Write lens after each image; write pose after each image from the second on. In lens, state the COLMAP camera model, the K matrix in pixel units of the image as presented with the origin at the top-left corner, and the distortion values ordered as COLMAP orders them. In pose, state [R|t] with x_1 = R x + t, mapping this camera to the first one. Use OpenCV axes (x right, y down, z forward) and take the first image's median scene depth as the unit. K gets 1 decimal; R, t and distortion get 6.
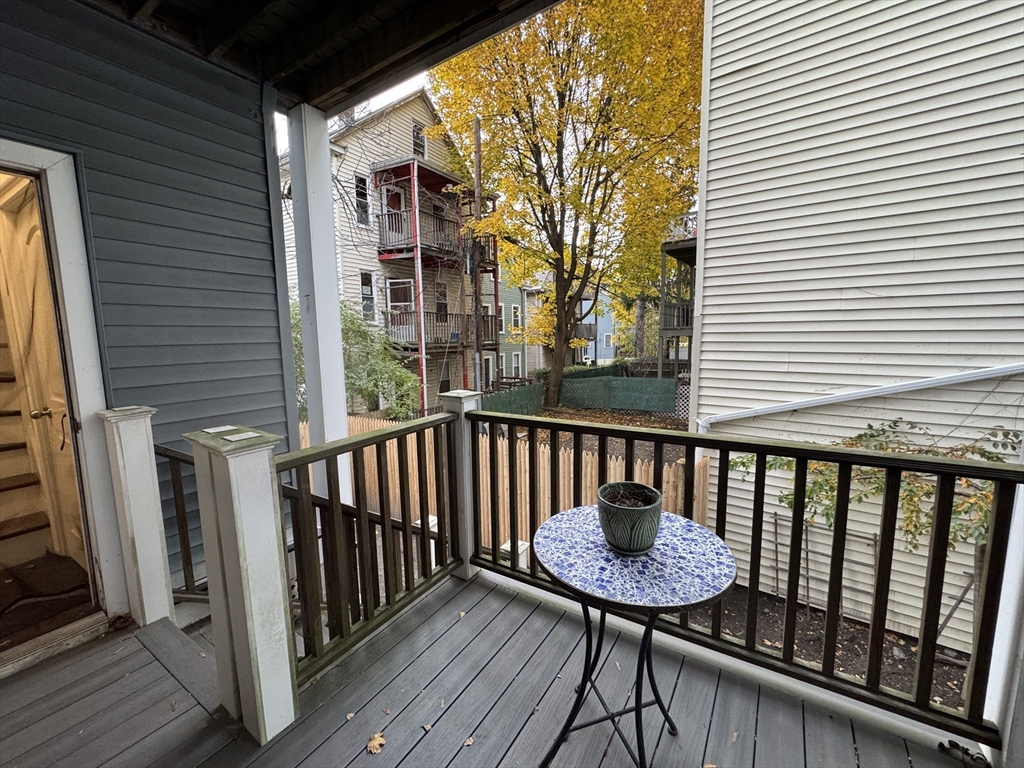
lens RADIAL K [[407.6, 0, 509.9], [0, 407.6, 382.9], [0, 0, 1]] dist [-0.002135, 0.000307]
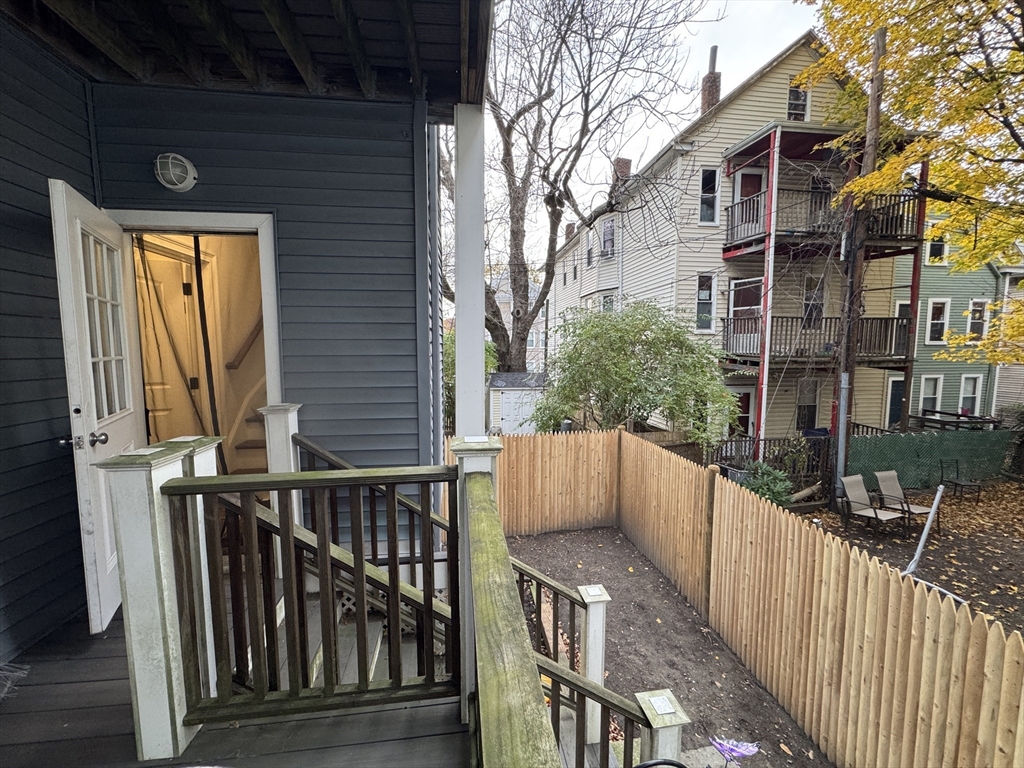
lens RADIAL K [[407.6, 0, 509.9], [0, 407.6, 382.9], [0, 0, 1]] dist [-0.002135, 0.000307]
pose [[0.644832, 0.085280, -0.759552, 0.070438], [-0.099643, 0.994655, 0.027083, -0.016576], [0.757801, 0.058220, 0.649883, 0.105558]]
